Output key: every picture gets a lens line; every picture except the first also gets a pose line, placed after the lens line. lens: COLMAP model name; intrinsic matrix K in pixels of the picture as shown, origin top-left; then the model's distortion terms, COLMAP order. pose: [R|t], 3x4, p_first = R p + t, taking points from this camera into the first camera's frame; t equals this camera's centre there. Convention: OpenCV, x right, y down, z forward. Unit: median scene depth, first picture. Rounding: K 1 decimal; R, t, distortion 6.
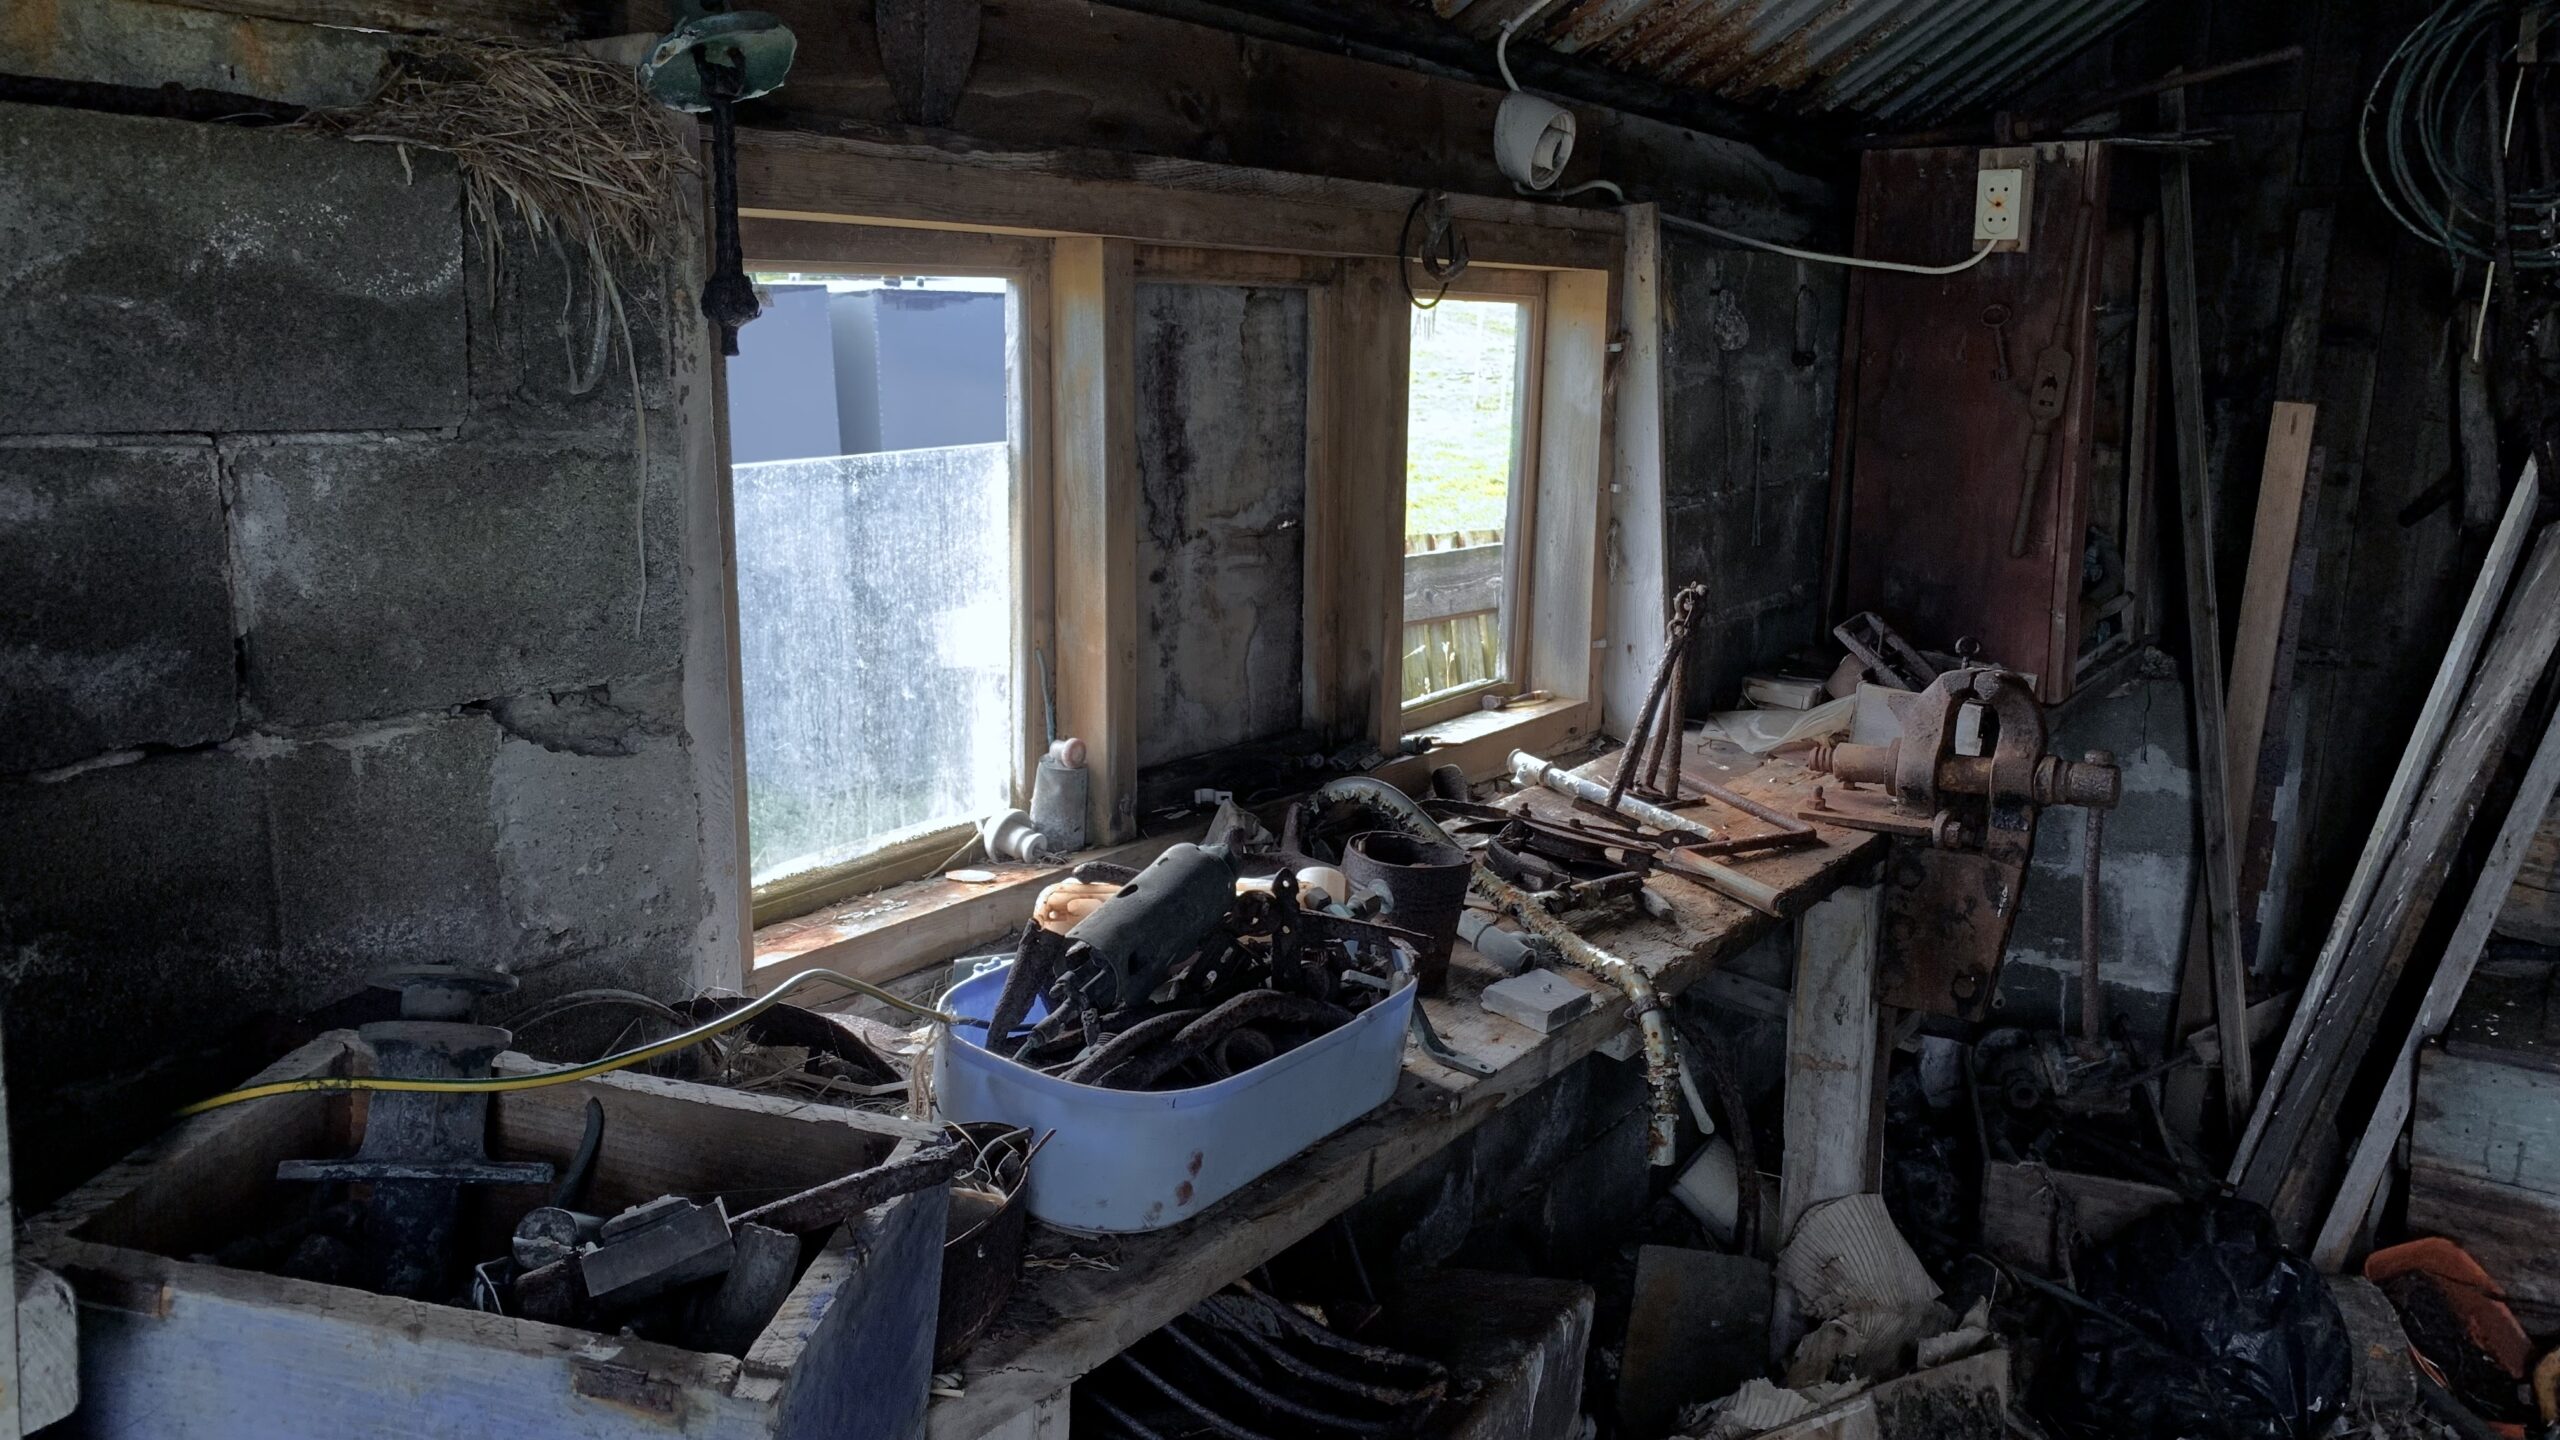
lens RADIAL K [[2071.8, 0, 1280.0], [0, 2071.8, 720.0], [0, 0, 1]] dist [-0.003095, -0.005565]
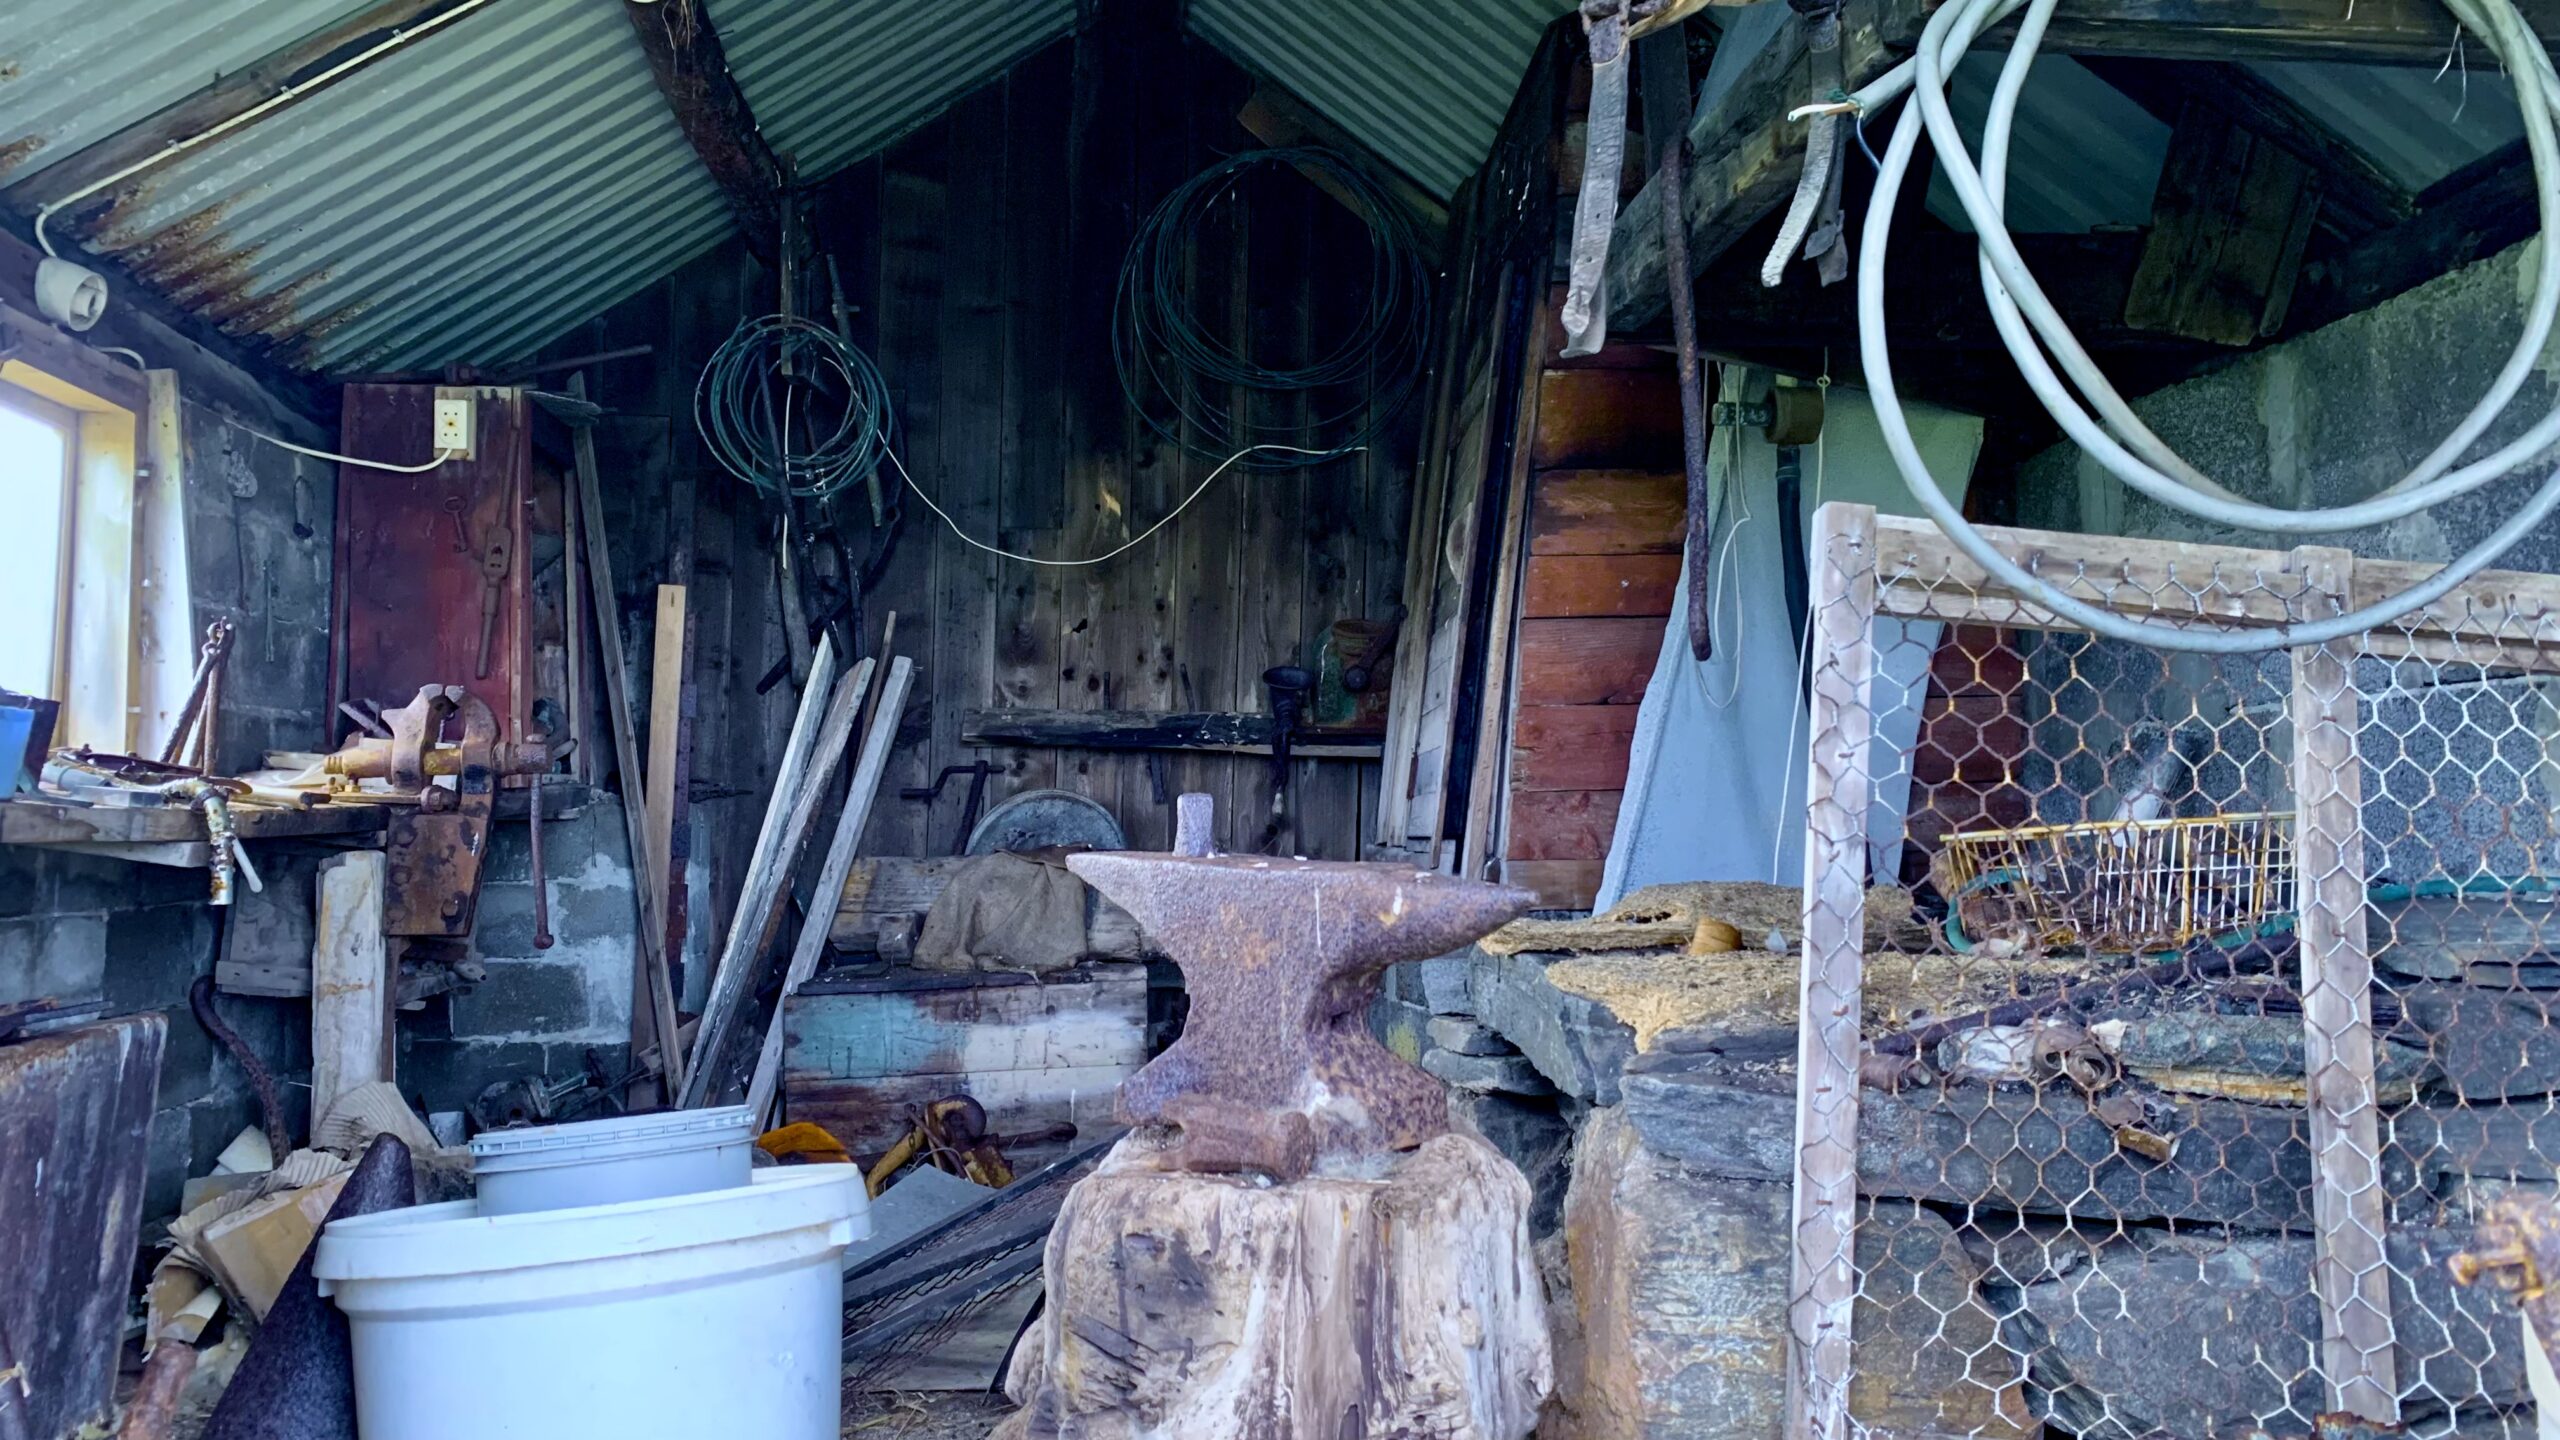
lens RADIAL K [[2011.2, 0, 1280.0], [0, 2011.2, 720.0], [0, 0, 1]] dist [0.037204, 0.002737]
pose [[0.768516, 0.018196, 0.639571, -0.093613], [0.133979, 0.972859, -0.188669, 0.277401], [-0.625645, 0.230684, 0.745220, -0.322493]]
